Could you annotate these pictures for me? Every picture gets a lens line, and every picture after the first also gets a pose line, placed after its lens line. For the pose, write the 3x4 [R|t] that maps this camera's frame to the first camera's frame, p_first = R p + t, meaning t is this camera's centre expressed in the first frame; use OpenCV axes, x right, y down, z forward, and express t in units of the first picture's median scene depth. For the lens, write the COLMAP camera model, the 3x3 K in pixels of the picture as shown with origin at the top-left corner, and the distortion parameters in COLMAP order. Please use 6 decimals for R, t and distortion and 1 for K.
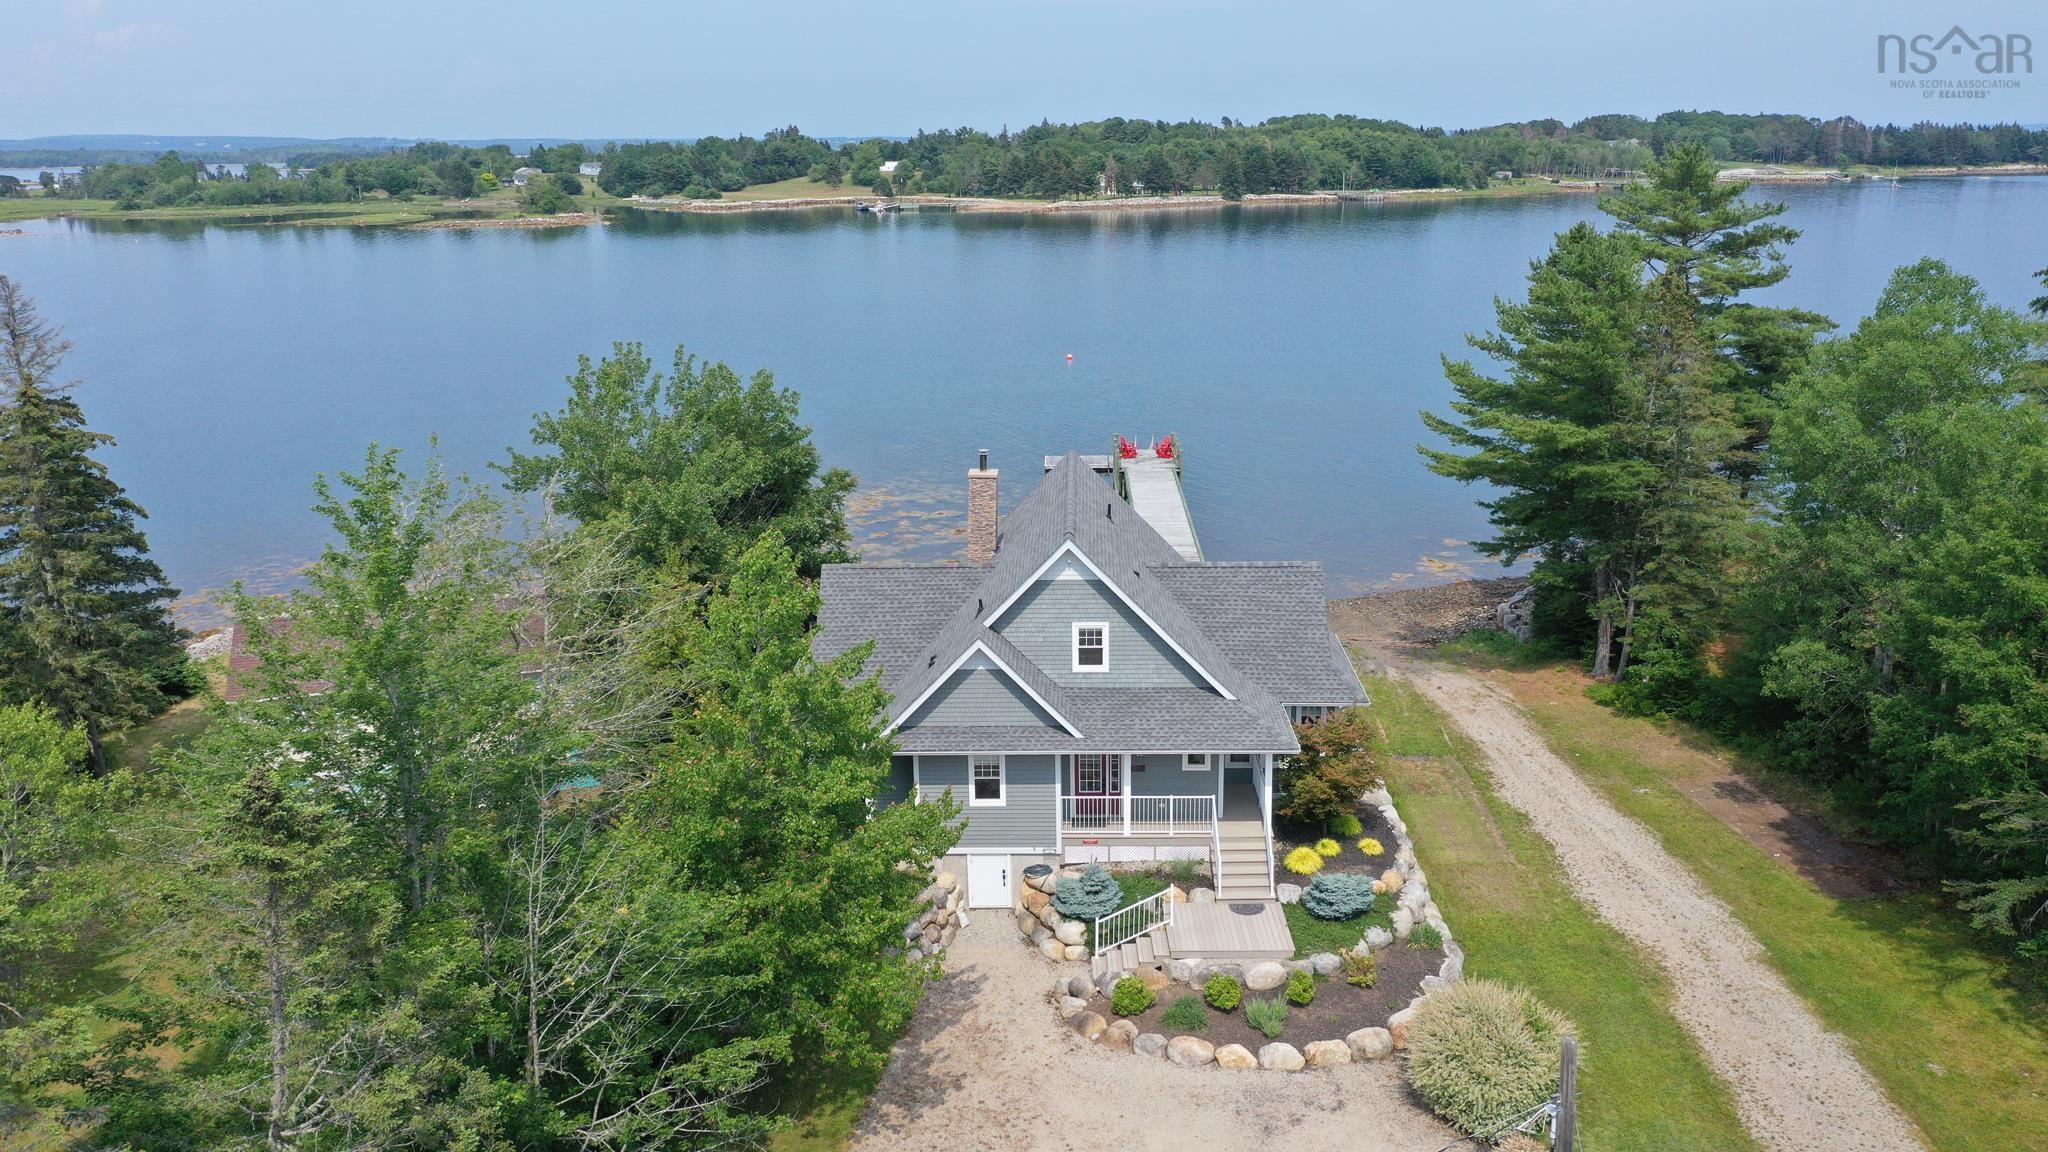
lens RADIAL K [[1667.9, 0, 1025.2], [0, 1667.9, 534.4], [0, 0, 1]] dist [-0.001792, 0.003953]
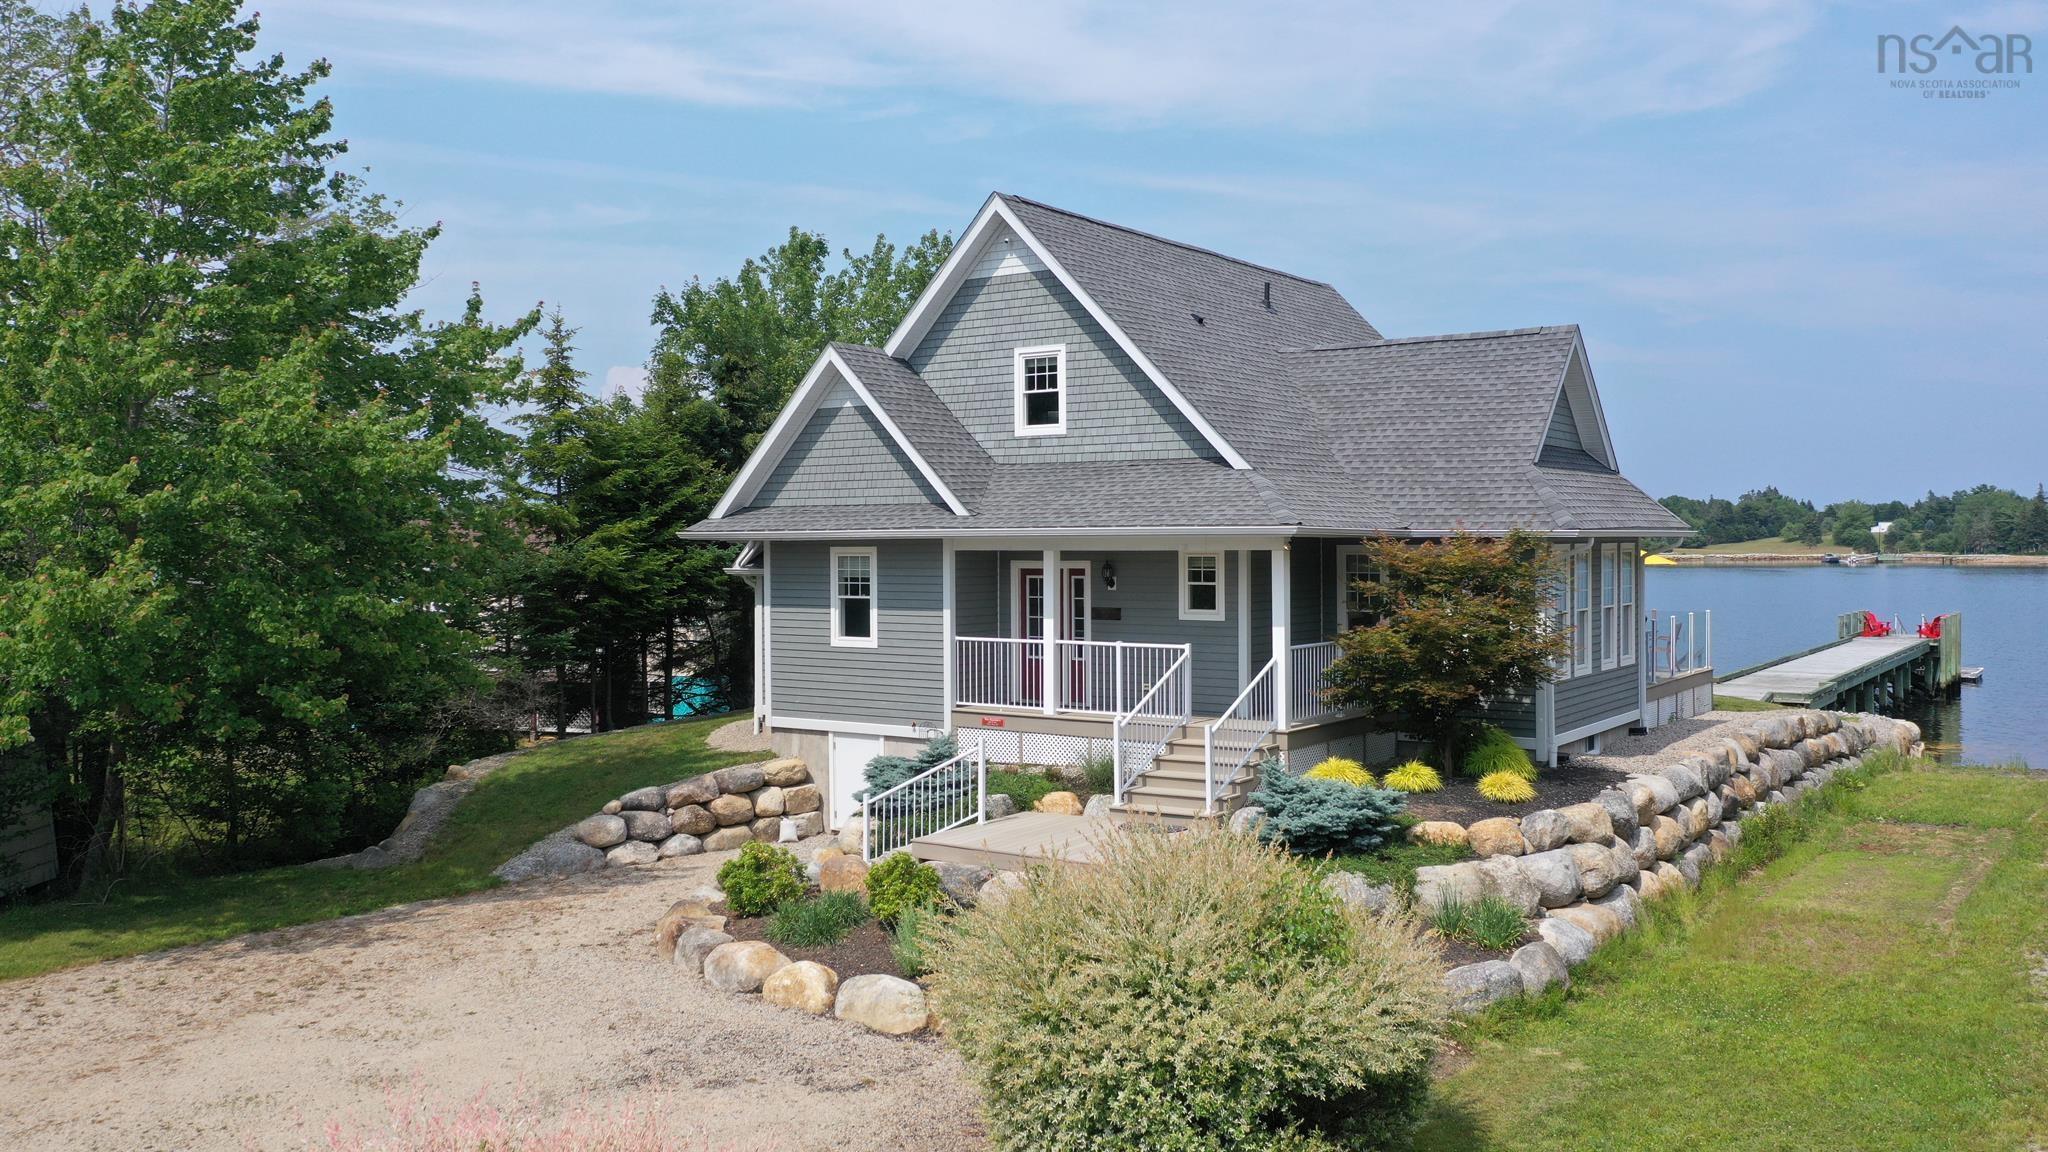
lens RADIAL K [[1667.9, 0, 1025.2], [0, 1667.9, 534.4], [0, 0, 1]] dist [-0.001792, 0.003953]
pose [[0.834543, 0.007681, -0.550889, 0.155081], [-0.136823, 0.971467, -0.193728, 0.100141], [0.533683, 0.237049, 0.811782, 0.233556]]
